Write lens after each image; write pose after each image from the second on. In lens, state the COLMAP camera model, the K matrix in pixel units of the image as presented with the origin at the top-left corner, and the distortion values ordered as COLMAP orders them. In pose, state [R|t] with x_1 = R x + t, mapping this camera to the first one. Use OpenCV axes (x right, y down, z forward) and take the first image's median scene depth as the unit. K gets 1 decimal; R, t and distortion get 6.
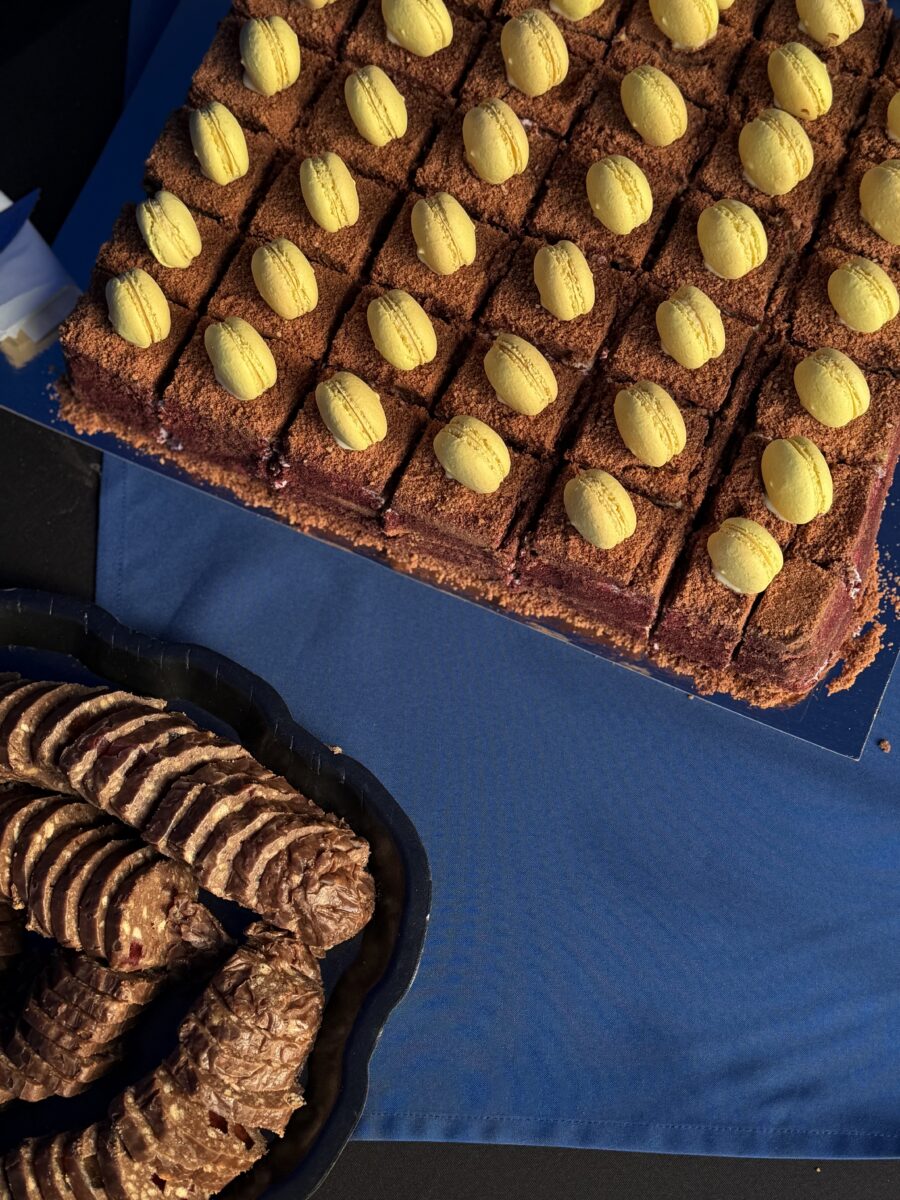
lens RADIAL K [[1646.7, 0, 450.0], [0, 1646.7, 600.0], [0, 0, 1]] dist [0.224343, -0.470996]
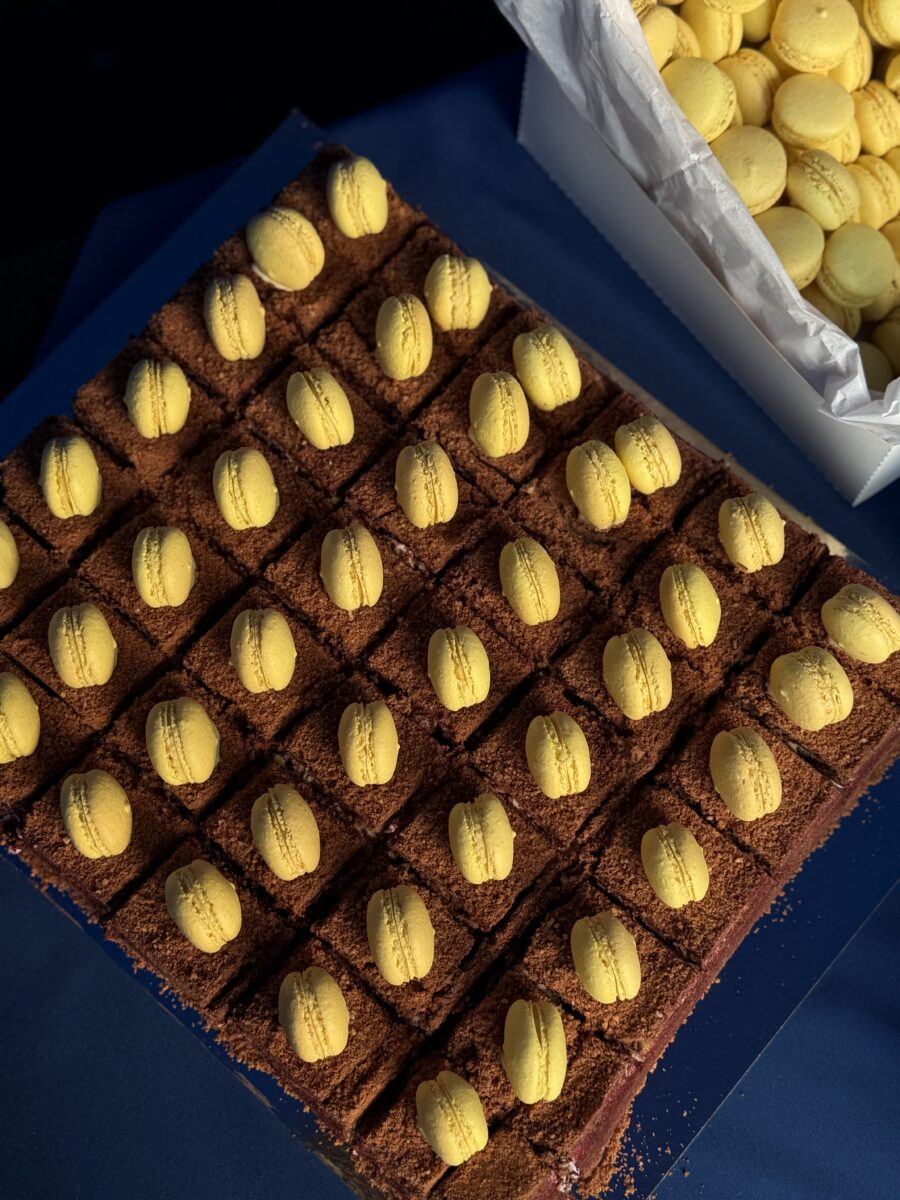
lens RADIAL K [[1646.7, 0, 450.0], [0, 1646.7, 600.0], [0, 0, 1]] dist [0.224343, -0.470996]
pose [[0.951086, 0.303394, -0.058204, 0.138536], [-0.303670, 0.952768, 0.004259, -0.281025], [0.056747, 0.013625, 0.998296, 0.095626]]
